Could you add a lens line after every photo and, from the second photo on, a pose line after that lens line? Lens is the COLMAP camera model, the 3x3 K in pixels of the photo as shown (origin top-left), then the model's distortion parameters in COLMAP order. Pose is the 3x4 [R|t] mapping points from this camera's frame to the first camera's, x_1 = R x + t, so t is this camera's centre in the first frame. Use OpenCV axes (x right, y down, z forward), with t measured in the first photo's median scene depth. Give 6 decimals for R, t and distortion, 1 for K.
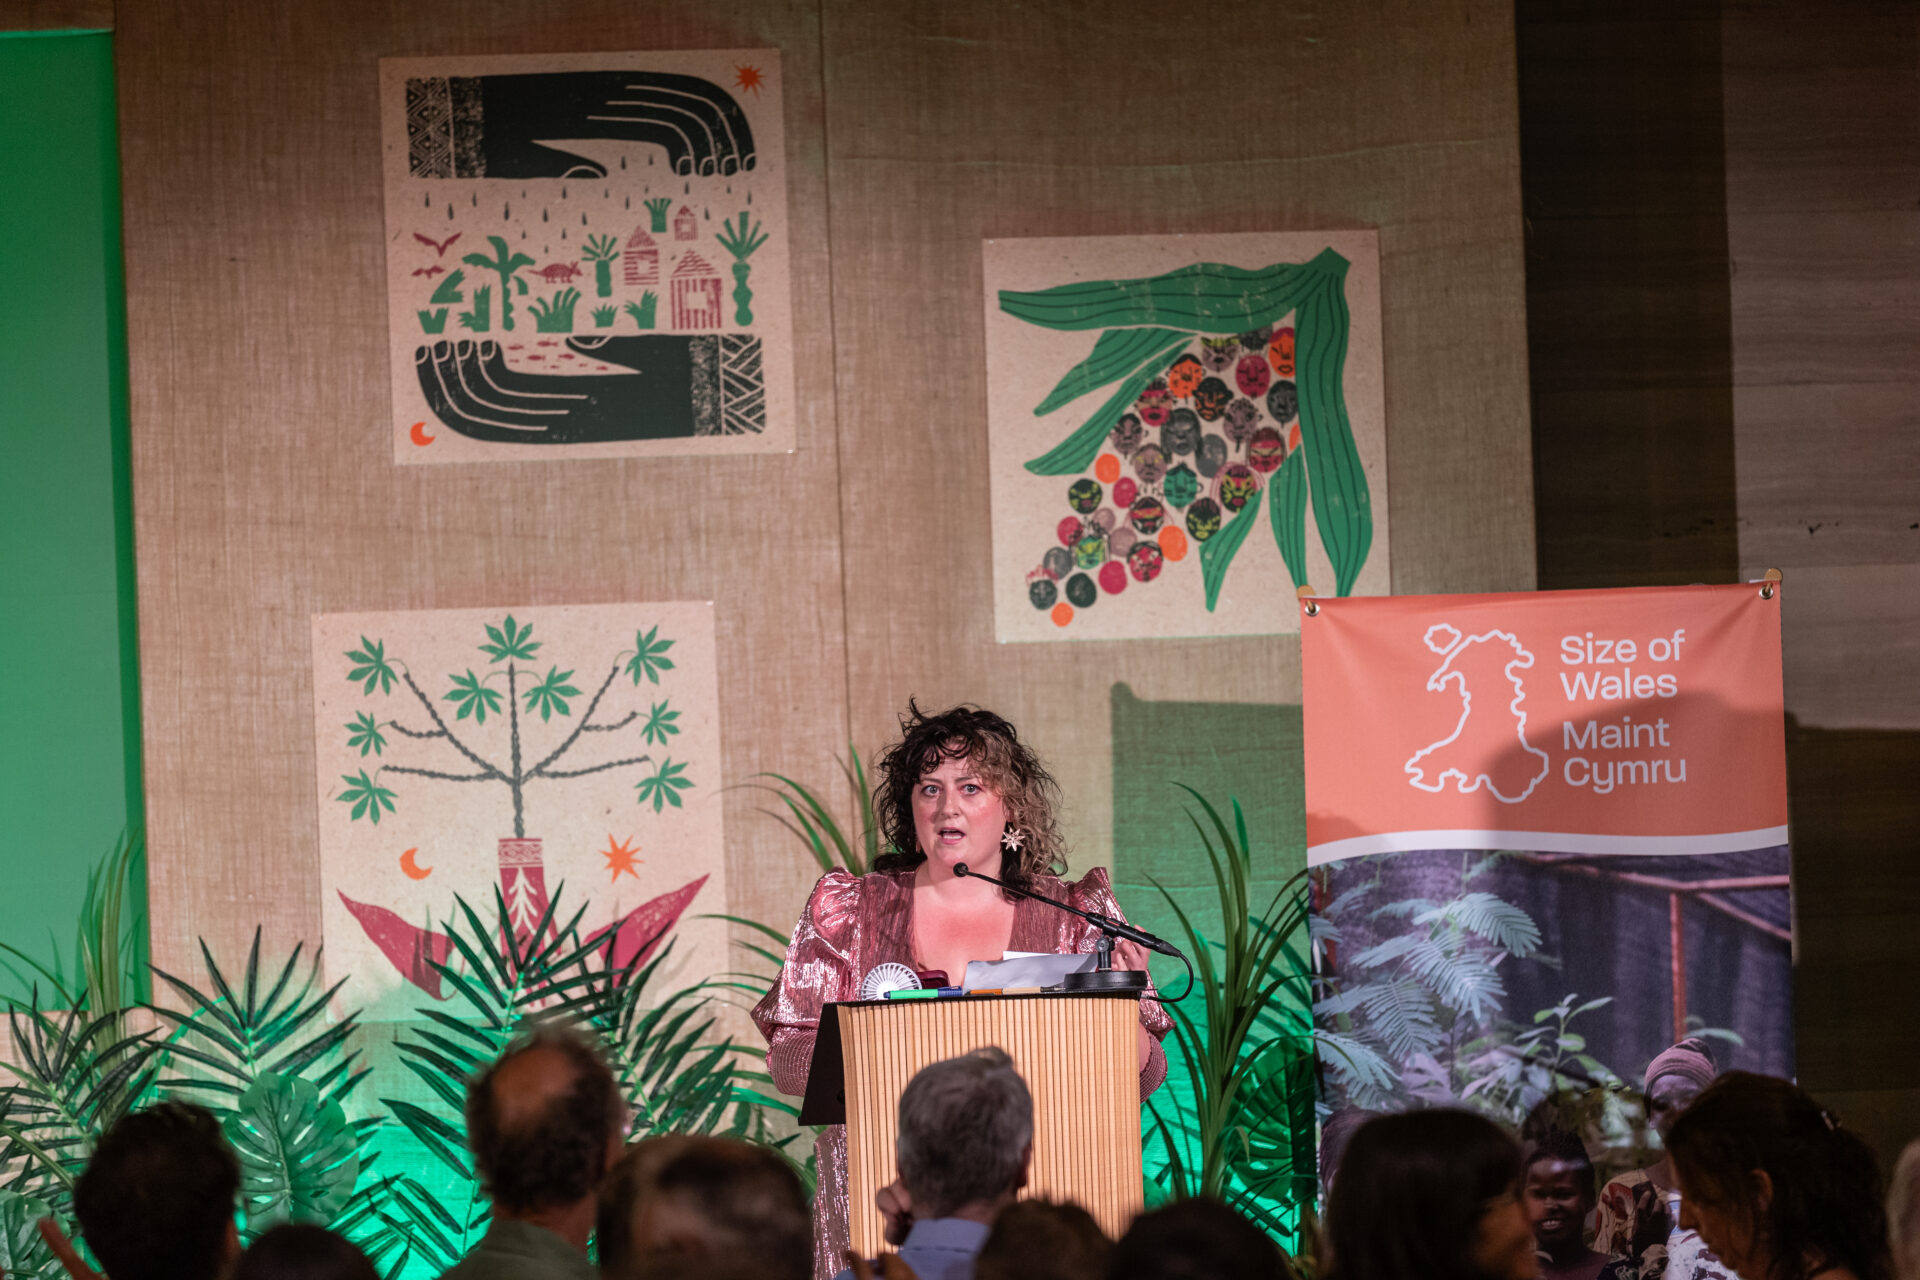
lens RADIAL K [[10139.9, 0, 960.0], [0, 10139.9, 640.0], [0, 0, 1]] dist [-0.093748, -7.074075]
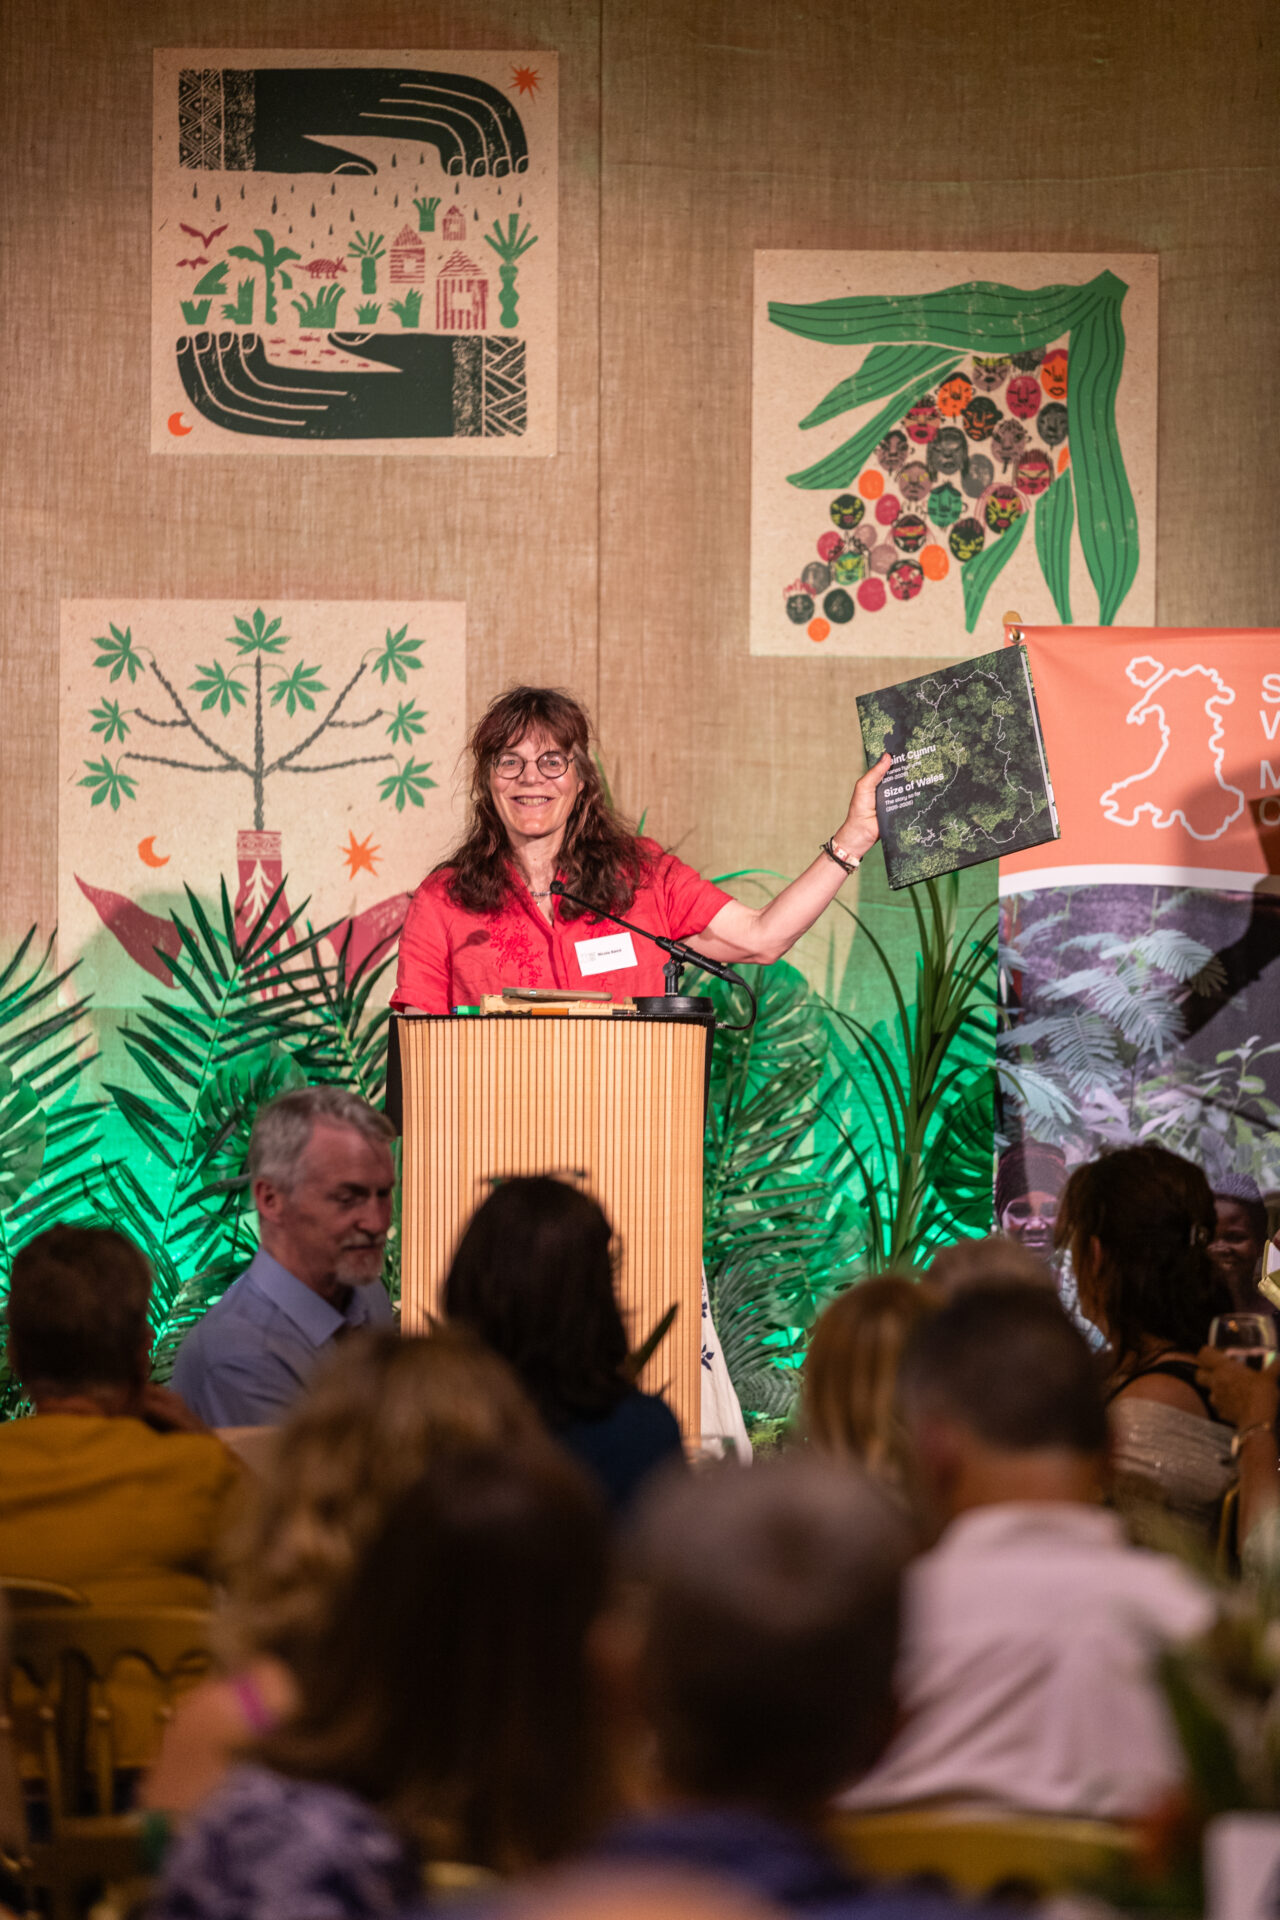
lens RADIAL K [[10139.9, 0, 640.0], [0, 10139.9, 960.0], [0, 0, 1]] dist [-0.093748, -7.074075]
pose [[0.989250, 0.045513, -0.138975, 0.133406], [-0.040272, 0.998376, 0.040294, -0.009603], [0.140583, -0.034264, 0.989476, 0.011884]]
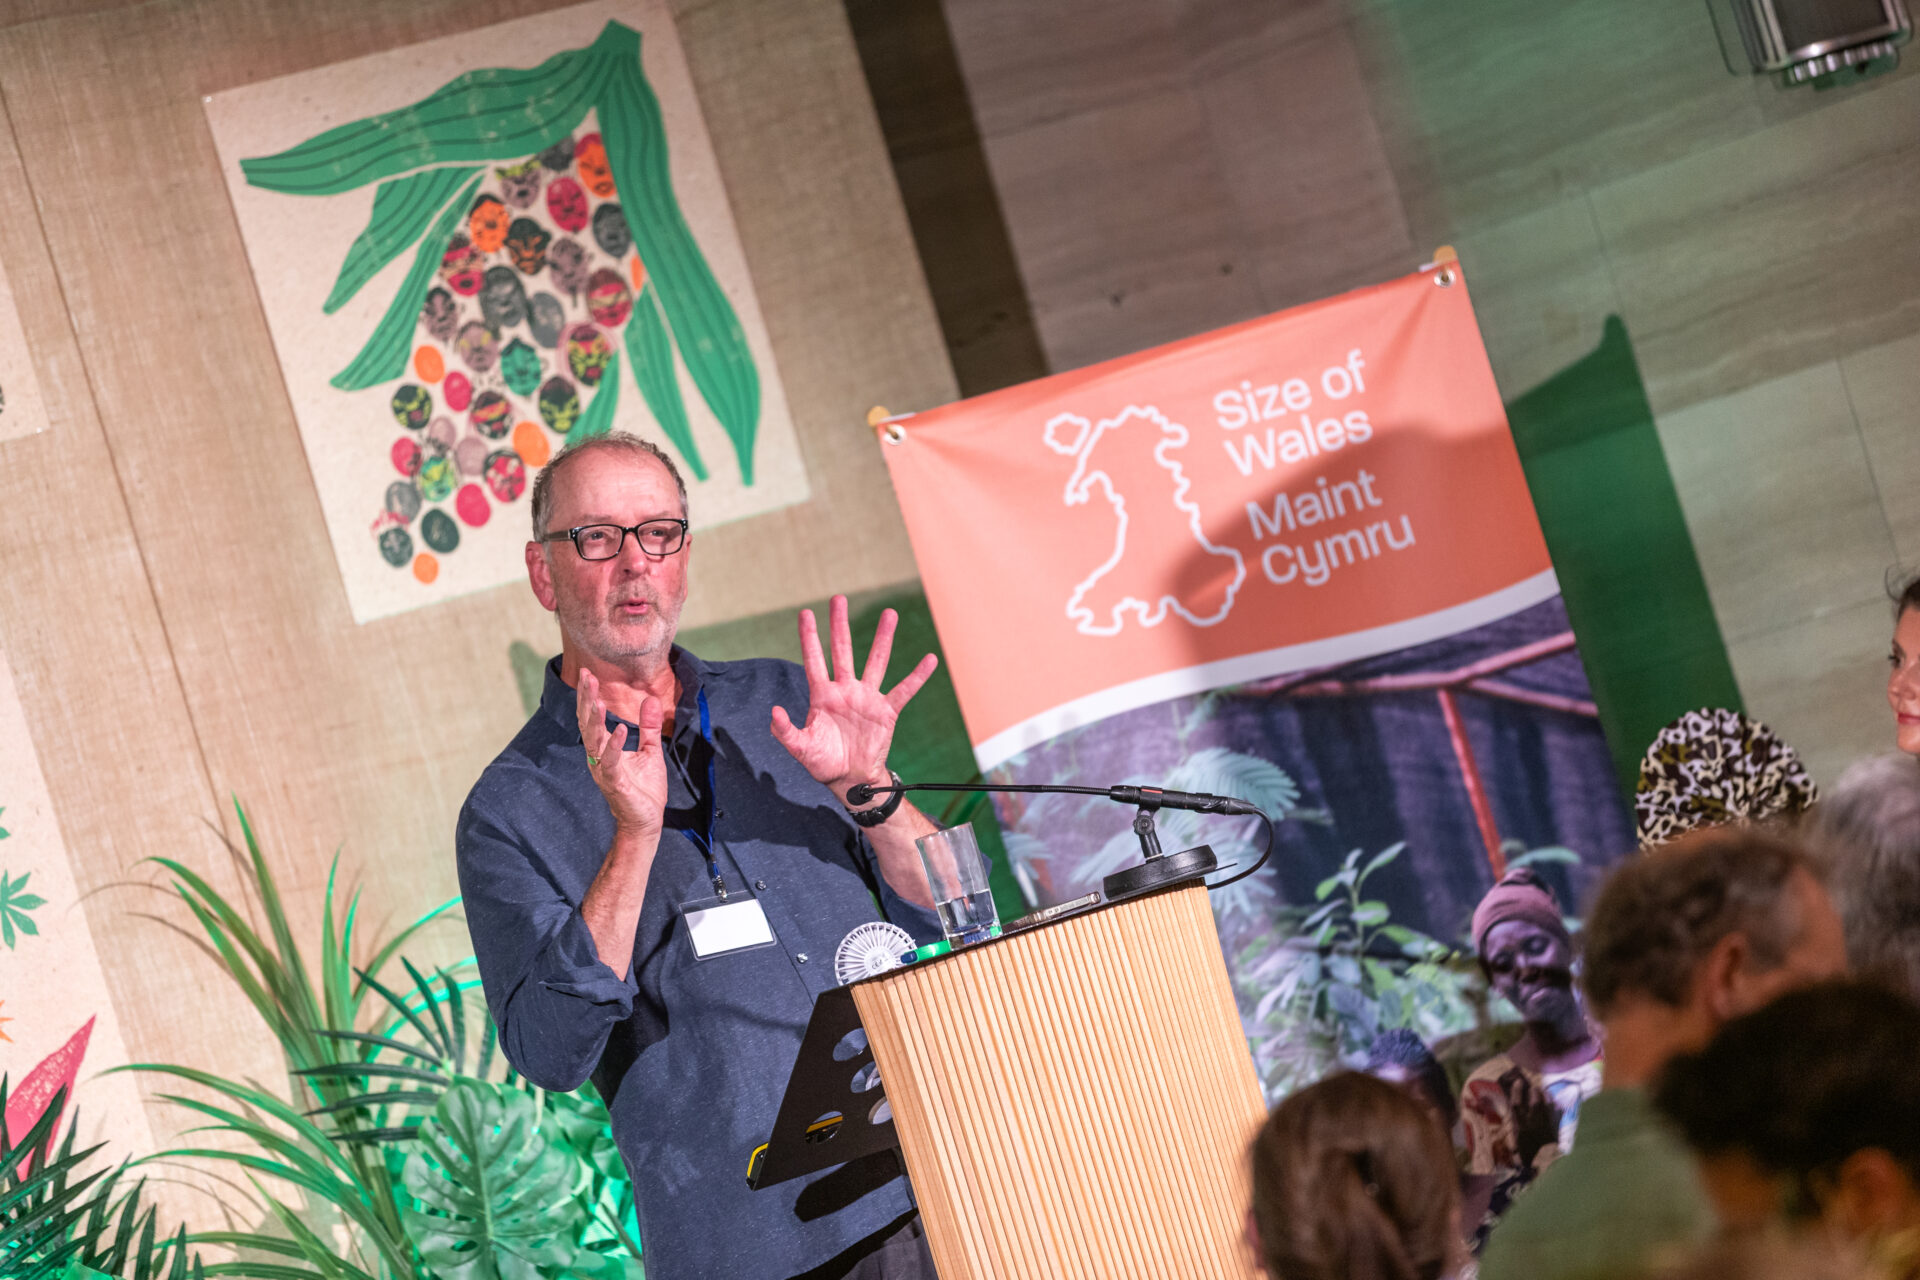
lens RADIAL K [[10792.1, 0, 960.0], [0, 10792.1, 640.0], [0, 0, 1]] dist [0.211525, -15.338286]
pose [[0.899025, -0.225016, 0.375661, -0.252976], [0.244517, 0.969635, -0.004374, 0.015603], [-0.363270, 0.095788, 0.926747, 0.260062]]
